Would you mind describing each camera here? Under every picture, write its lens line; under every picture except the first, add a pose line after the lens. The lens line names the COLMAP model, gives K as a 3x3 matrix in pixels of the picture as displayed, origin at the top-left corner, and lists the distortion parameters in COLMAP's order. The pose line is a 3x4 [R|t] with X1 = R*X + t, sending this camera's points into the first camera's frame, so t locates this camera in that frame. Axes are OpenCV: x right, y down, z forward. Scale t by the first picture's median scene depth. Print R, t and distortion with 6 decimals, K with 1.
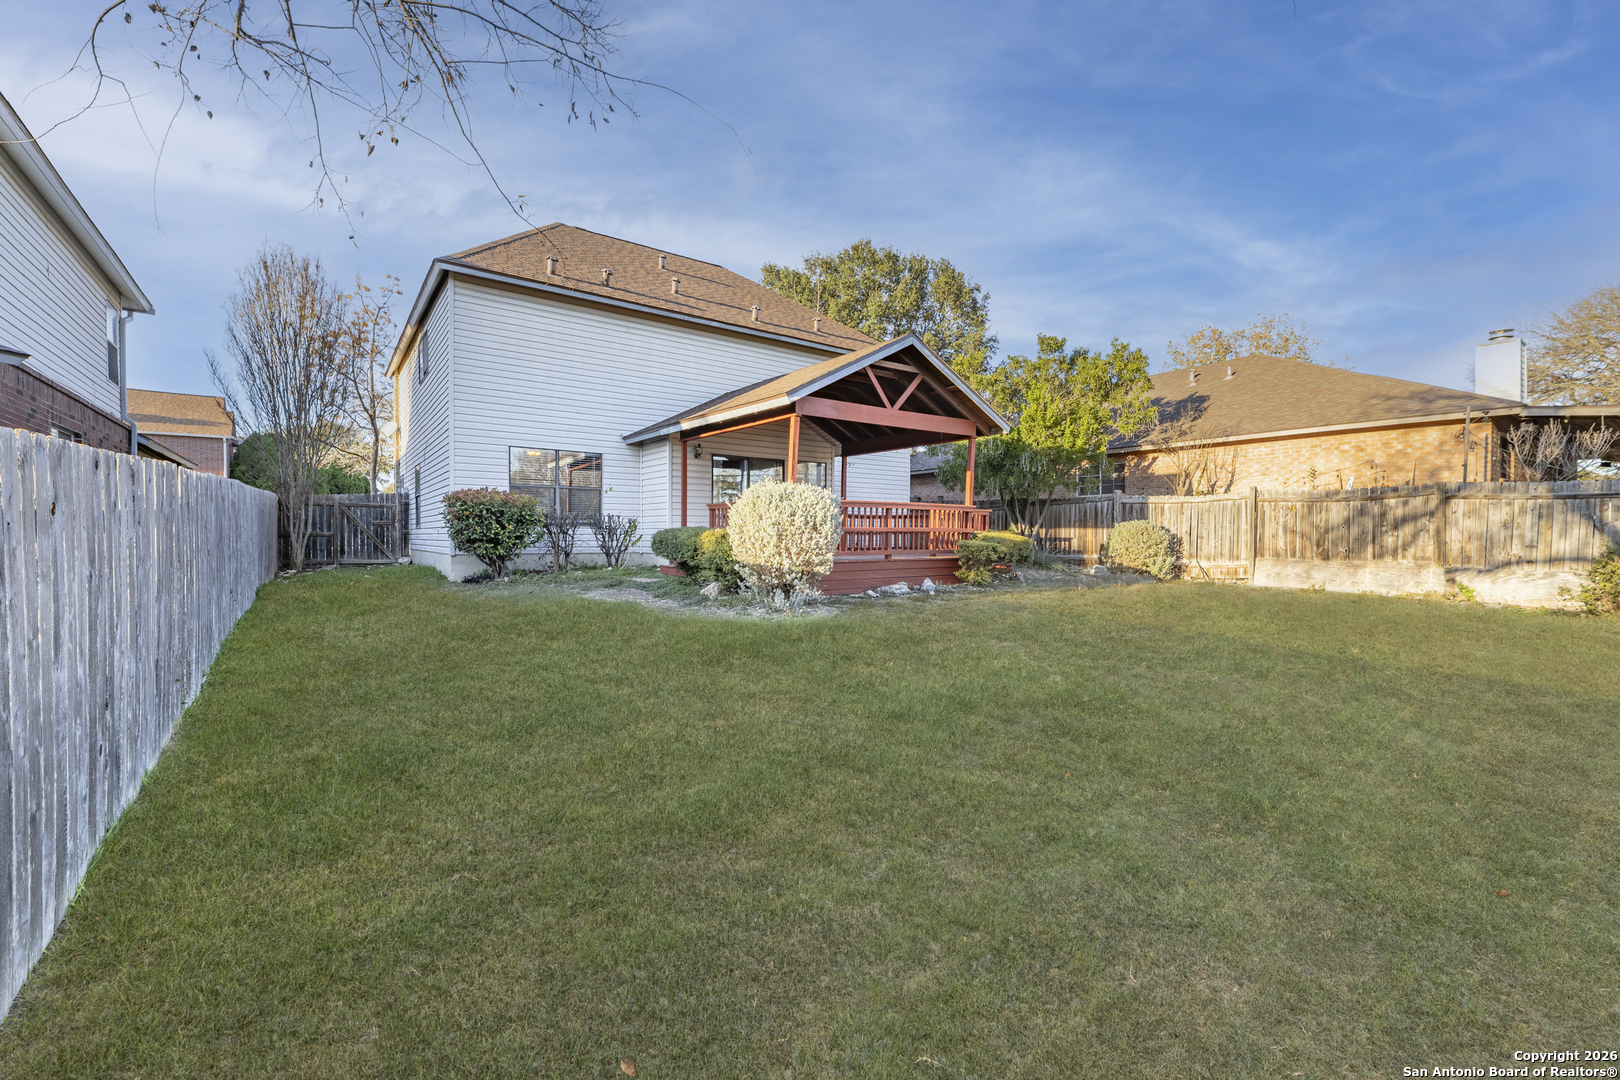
lens RADIAL K [[688.5, 0, 810.8], [0, 688.5, 539.2], [0, 0, 1]] dist [-0.001233, -0.000442]
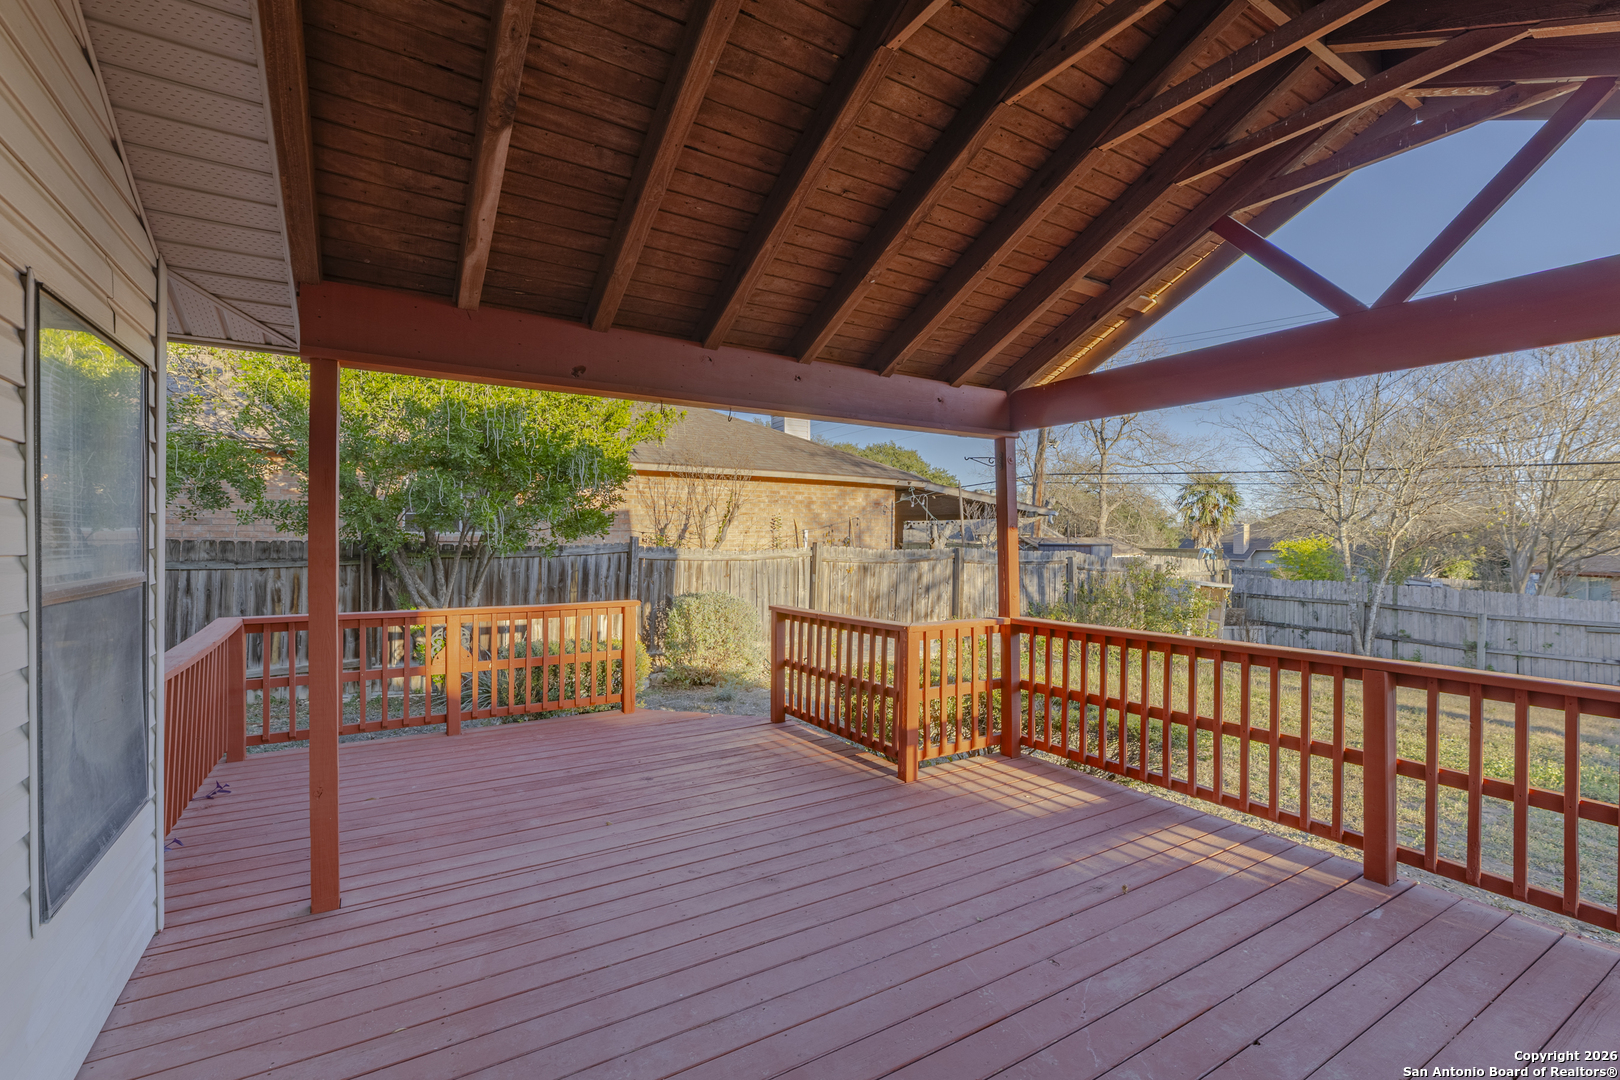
lens RADIAL K [[688.5, 0, 824.0], [0, 688.5, 540.0], [0, 0, 1]] dist [-0.001233, -0.000442]
pose [[0.056950, 0.006429, 0.998356, -0.125430], [0.001359, 0.999978, -0.006517, -0.065993], [-0.998376, 0.001728, 0.056940, 0.836615]]
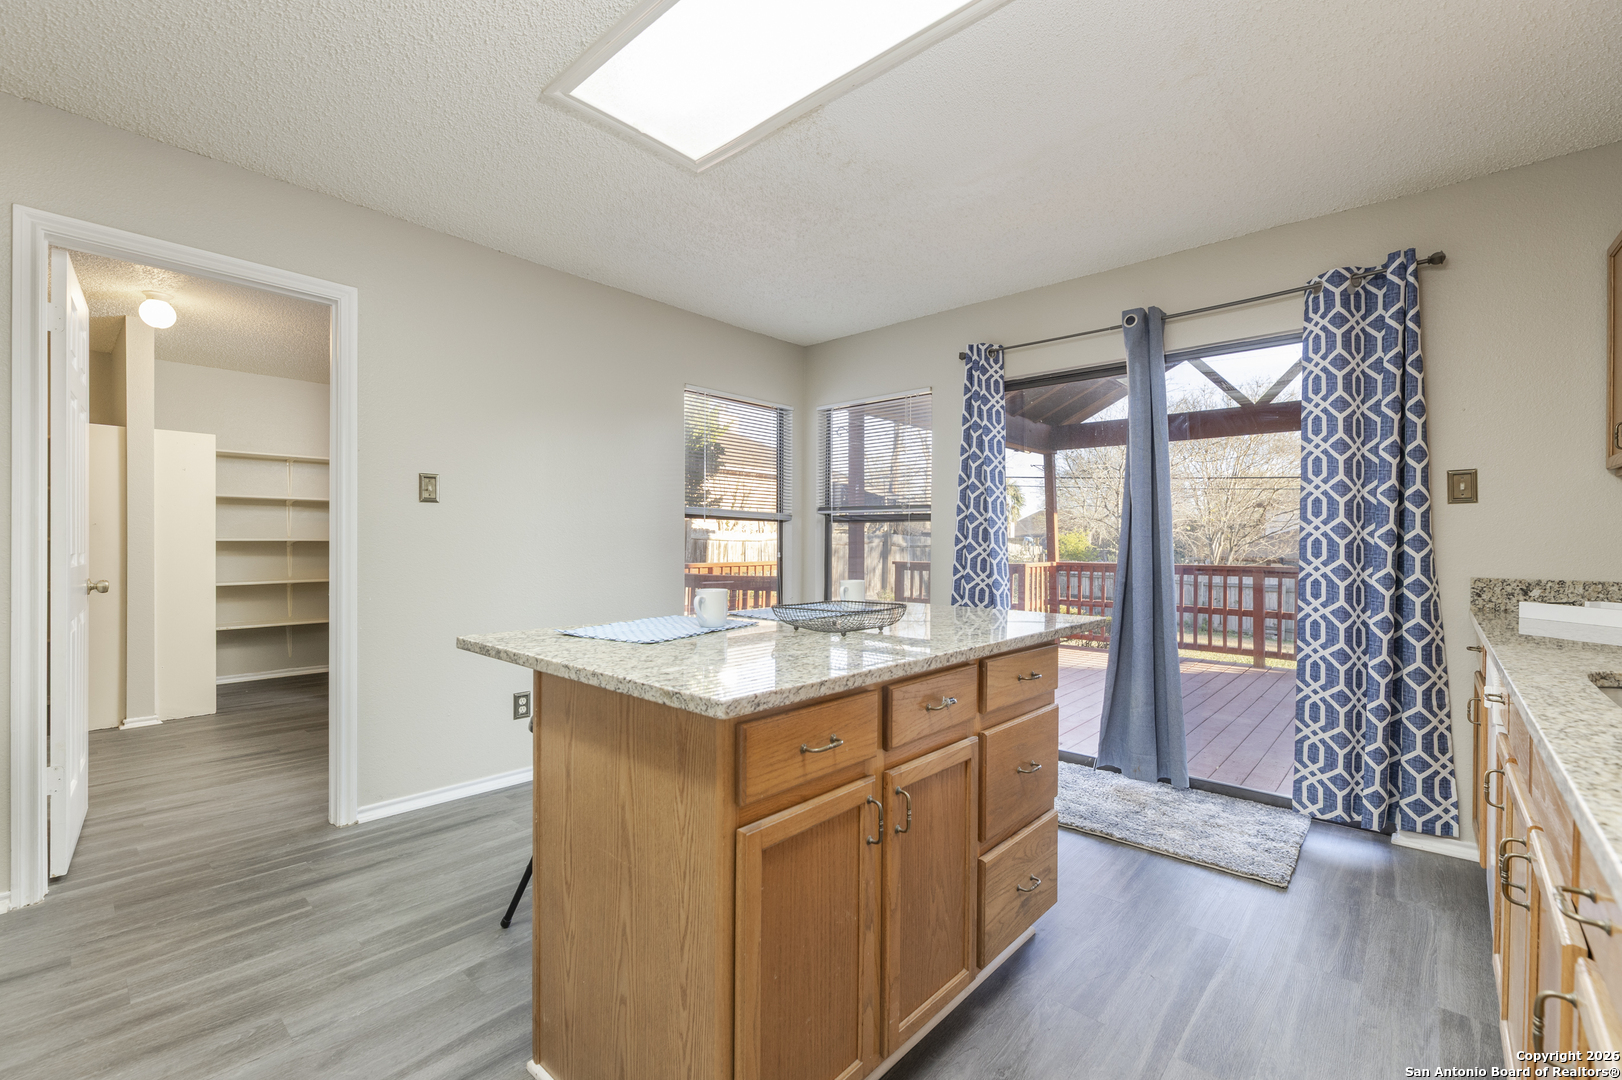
lens RADIAL K [[689.3, 0, 822.3], [0, 689.3, 547.3], [0, 0, 1]] dist [-0.001233, -0.000442]
pose [[-0.232341, -0.006350, 0.972614, -0.263230], [0.005866, 0.999951, 0.007930, -0.050414], [-0.972617, 0.007548, -0.232293, 1.039752]]
